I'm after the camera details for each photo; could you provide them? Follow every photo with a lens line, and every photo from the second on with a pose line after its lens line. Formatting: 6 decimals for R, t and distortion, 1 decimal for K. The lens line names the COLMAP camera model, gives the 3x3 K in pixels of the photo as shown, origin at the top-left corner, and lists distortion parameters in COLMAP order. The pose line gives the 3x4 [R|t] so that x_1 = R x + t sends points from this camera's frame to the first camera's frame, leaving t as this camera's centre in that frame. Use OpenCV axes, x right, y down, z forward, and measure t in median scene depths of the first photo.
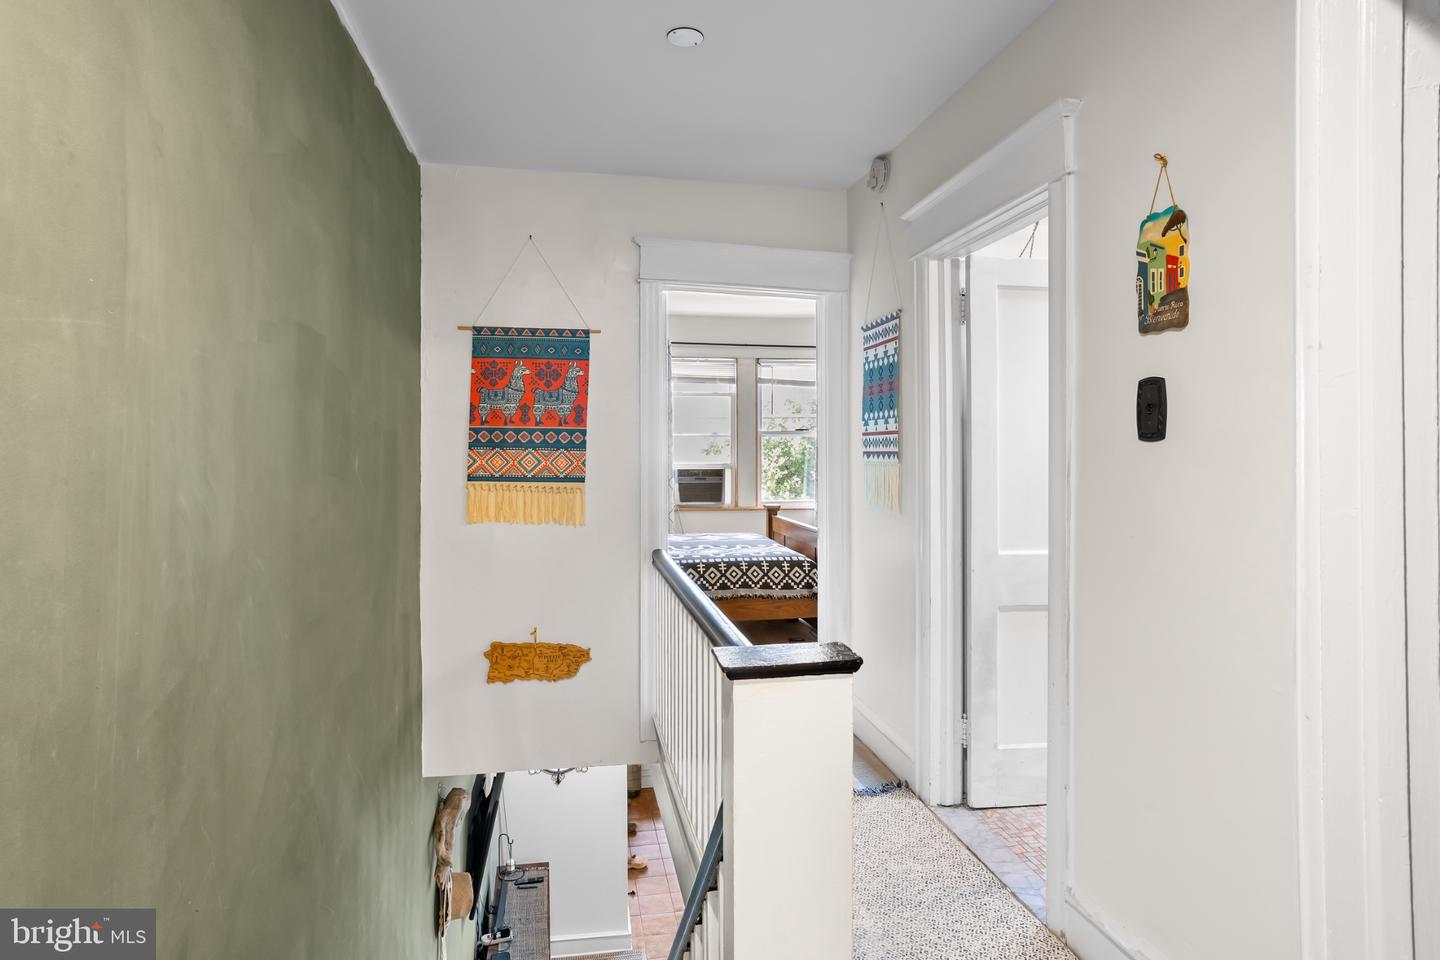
lens RADIAL K [[778.6, 0, 713.7], [0, 778.6, 429.7], [0, 0, 1]] dist [-0.033713, 0.026690]
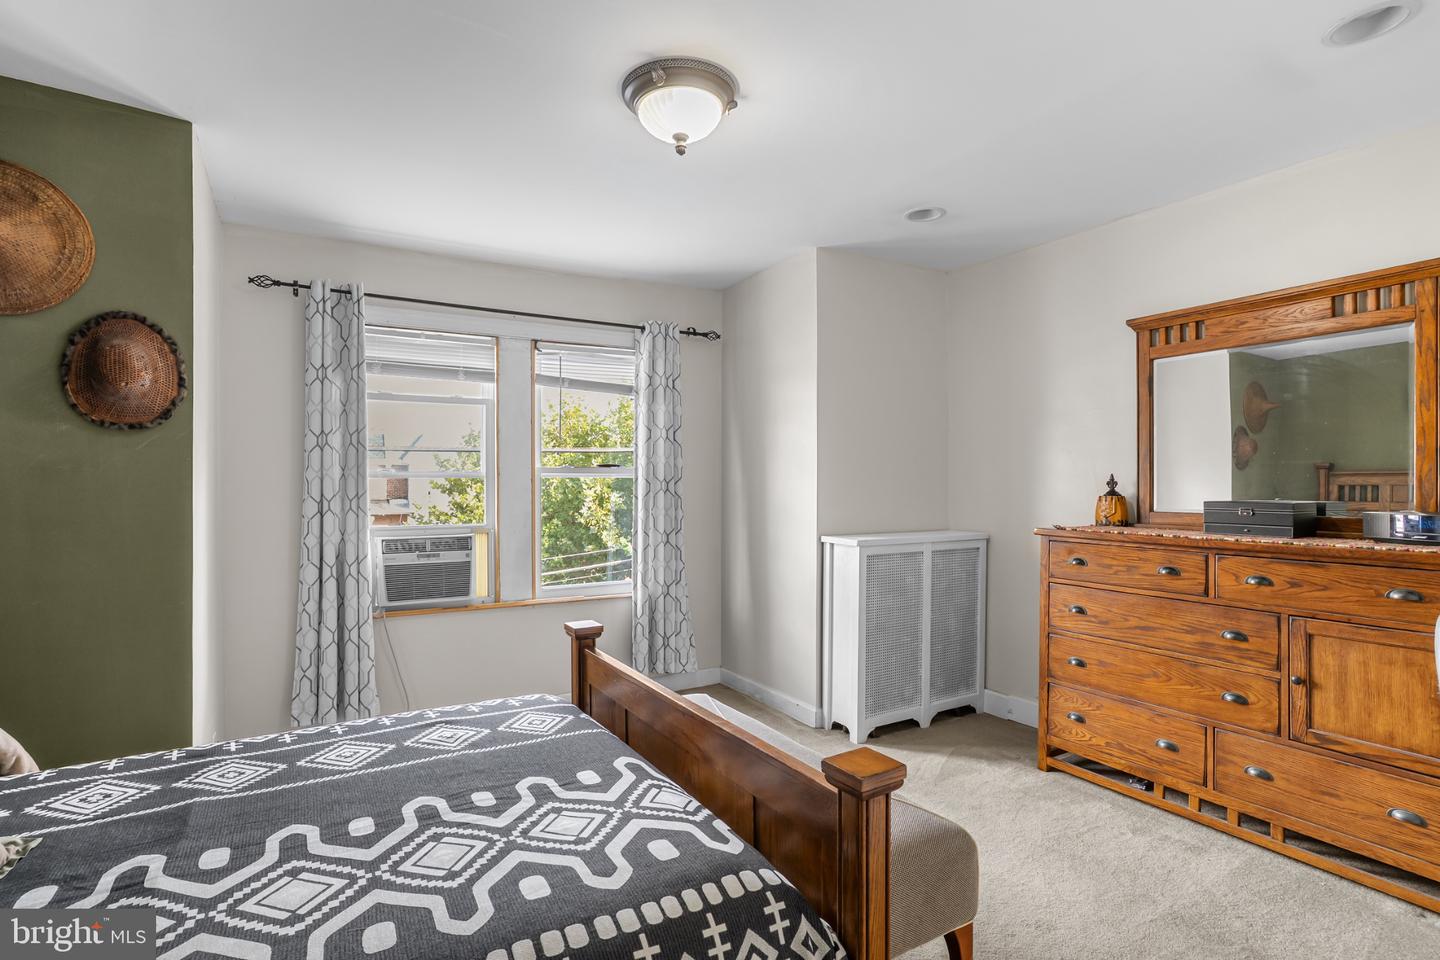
lens RADIAL K [[712.2, 0, 718.9], [0, 712.2, 484.2], [0, 0, 1]] dist [-0.018839, 0.007798]
pose [[0.942226, -0.006693, 0.334911, 0.022126], [-0.000773, 0.999754, 0.022153, 0.007530], [-0.334977, -0.021132, 0.941989, 1.256735]]
